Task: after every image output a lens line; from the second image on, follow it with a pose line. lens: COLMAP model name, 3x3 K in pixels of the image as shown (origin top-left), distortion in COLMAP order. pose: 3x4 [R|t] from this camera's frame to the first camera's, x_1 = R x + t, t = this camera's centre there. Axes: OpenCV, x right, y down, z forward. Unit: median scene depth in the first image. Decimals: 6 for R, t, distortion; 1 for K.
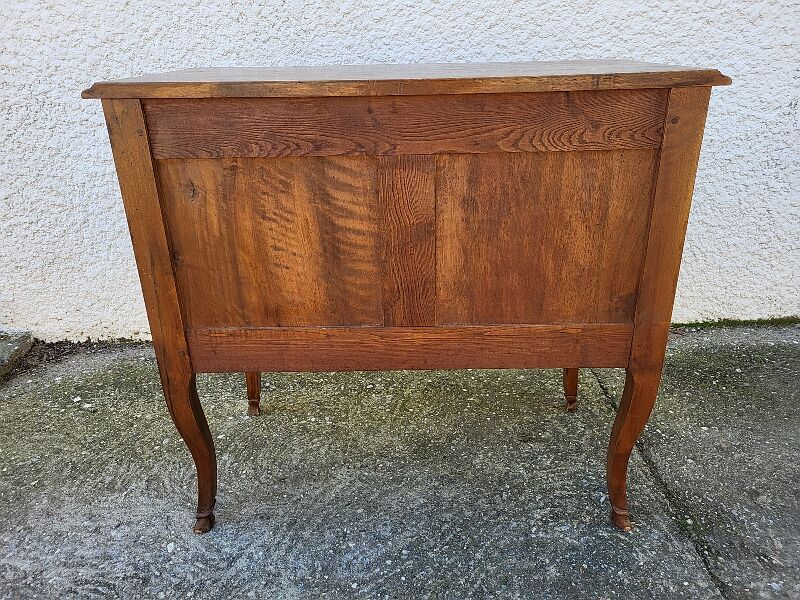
lens RADIAL K [[606.3, 0, 403.9], [0, 606.3, 297.3], [0, 0, 1]] dist [0.058147, -0.039784]
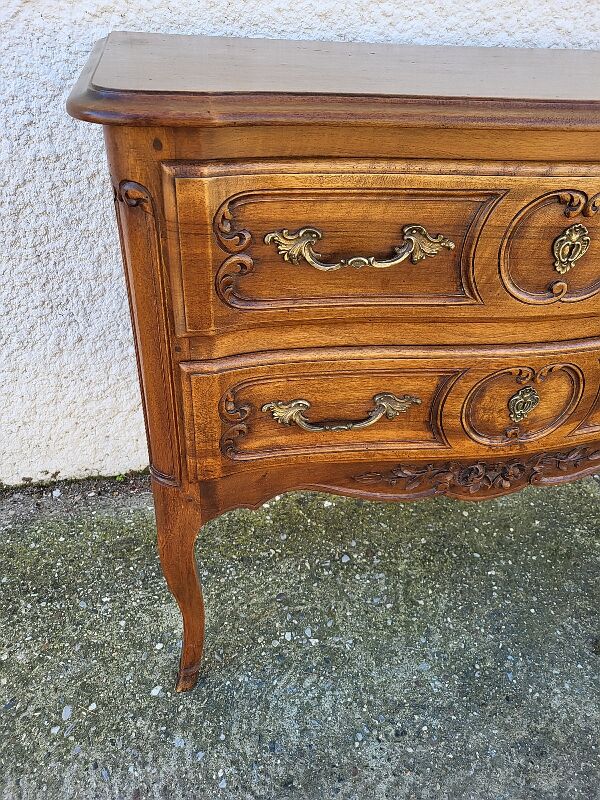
lens RADIAL K [[606.3, 0, 301.6], [0, 606.3, 409.5], [0, 0, 1]] dist [0.058147, -0.039784]
pose [[0.981421, -0.045940, 0.186283, -0.260170], [0.007104, 0.978947, 0.203993, -0.187308], [-0.191733, -0.198880, 0.961086, 0.424557]]
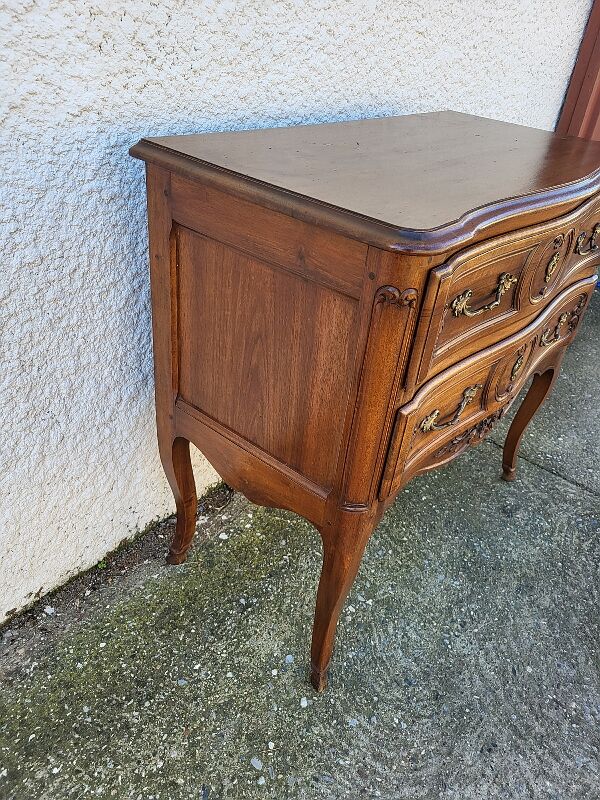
lens RADIAL K [[606.3, 0, 305.1], [0, 606.3, 410.3], [0, 0, 1]] dist [0.058147, -0.039784]
pose [[0.658702, -0.342258, 0.670053, -0.671161], [0.192284, 0.937552, 0.289868, -0.304584], [-0.727419, -0.062096, 0.683378, 0.536457]]
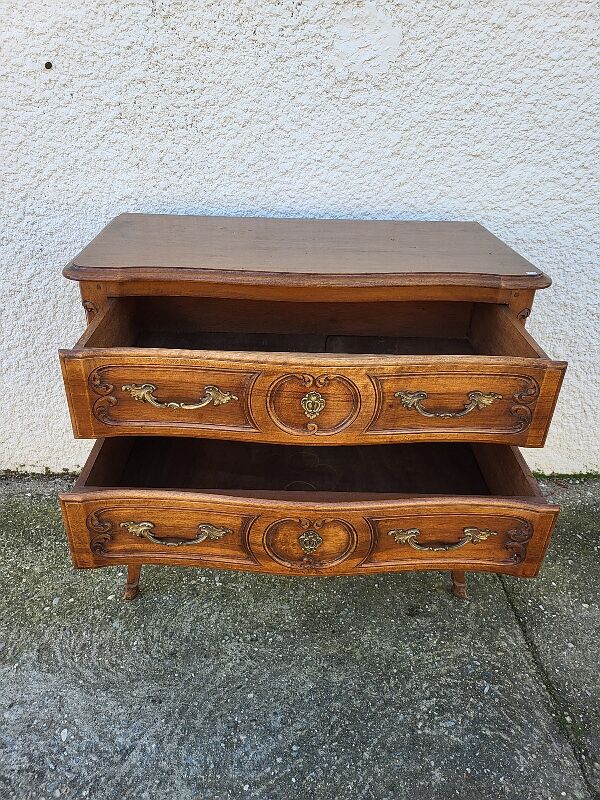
lens RADIAL K [[606.3, 0, 295.9], [0, 606.3, 396.7], [0, 0, 1]] dist [0.058147, -0.039784]
pose [[0.998542, 0.043259, 0.032273, -0.043334], [-0.045709, 0.995786, 0.079509, -0.196675], [-0.028698, -0.080869, 0.996312, 0.015317]]
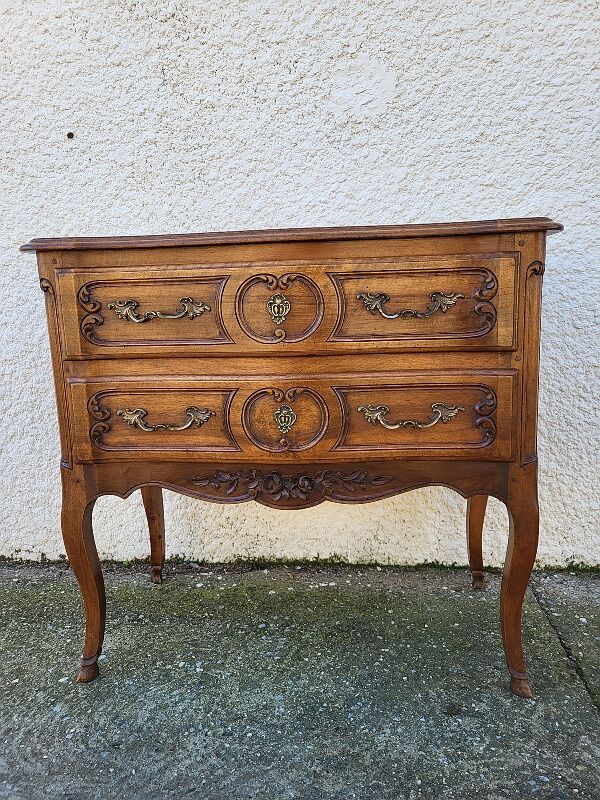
lens RADIAL K [[606.3, 0, 302.5], [0, 606.3, 395.4], [0, 0, 1]] dist [0.058147, -0.039784]
pose [[0.992424, 0.011310, -0.122338, 0.105973], [-0.040925, 0.969320, -0.242373, 0.051013], [0.115843, 0.245544, 0.962439, 0.172955]]
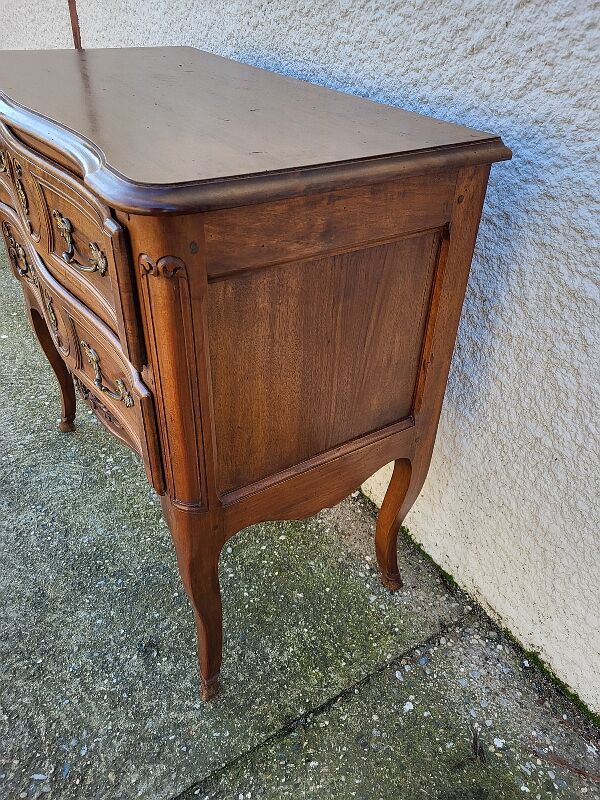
lens RADIAL K [[606.3, 0, 311.7], [0, 606.3, 404.3], [0, 0, 1]] dist [0.058147, -0.039784]
pose [[0.531386, 0.529639, -0.661144, 0.634614], [-0.387850, 0.845957, 0.365962, -0.362519], [0.753127, 0.061958, 0.654951, 0.637300]]
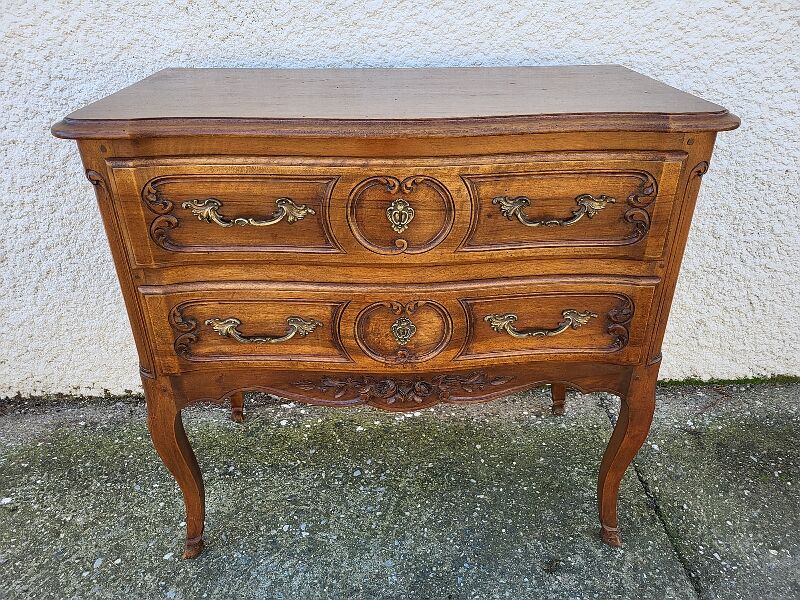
lens RADIAL K [[606.3, 0, 404.0], [0, 606.3, 300.5], [0, 0, 1]] dist [0.058147, -0.039784]
pose [[0.999826, 0.013514, 0.012852, -0.007837], [-0.014526, 0.996506, 0.082247, -0.175218], [-0.011695, -0.082420, 0.996529, 0.229750]]
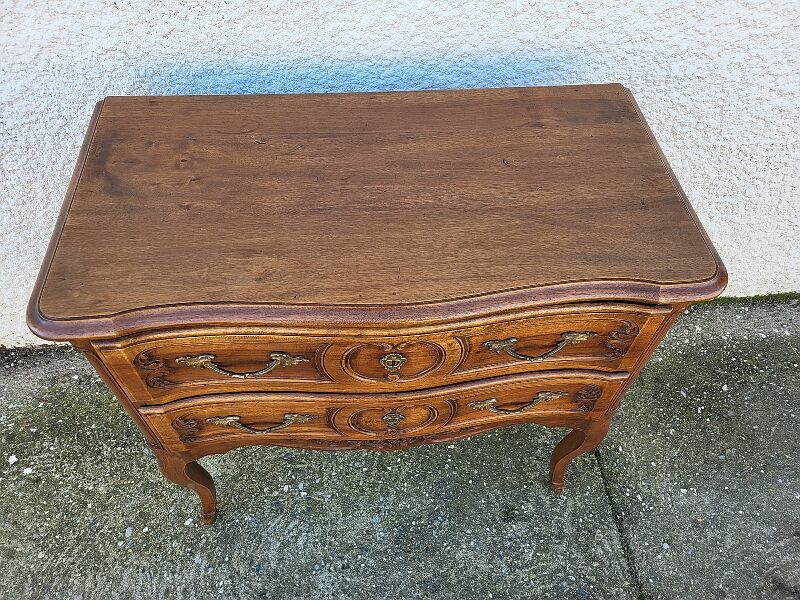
lens RADIAL K [[606.3, 0, 405.2], [0, 606.3, 290.1], [0, 0, 1]] dist [0.058147, -0.039784]
pose [[0.995972, -0.021375, 0.087078, -0.043432], [-0.022898, 0.878332, 0.477503, -0.548012], [-0.086690, -0.477574, 0.874304, 0.322052]]
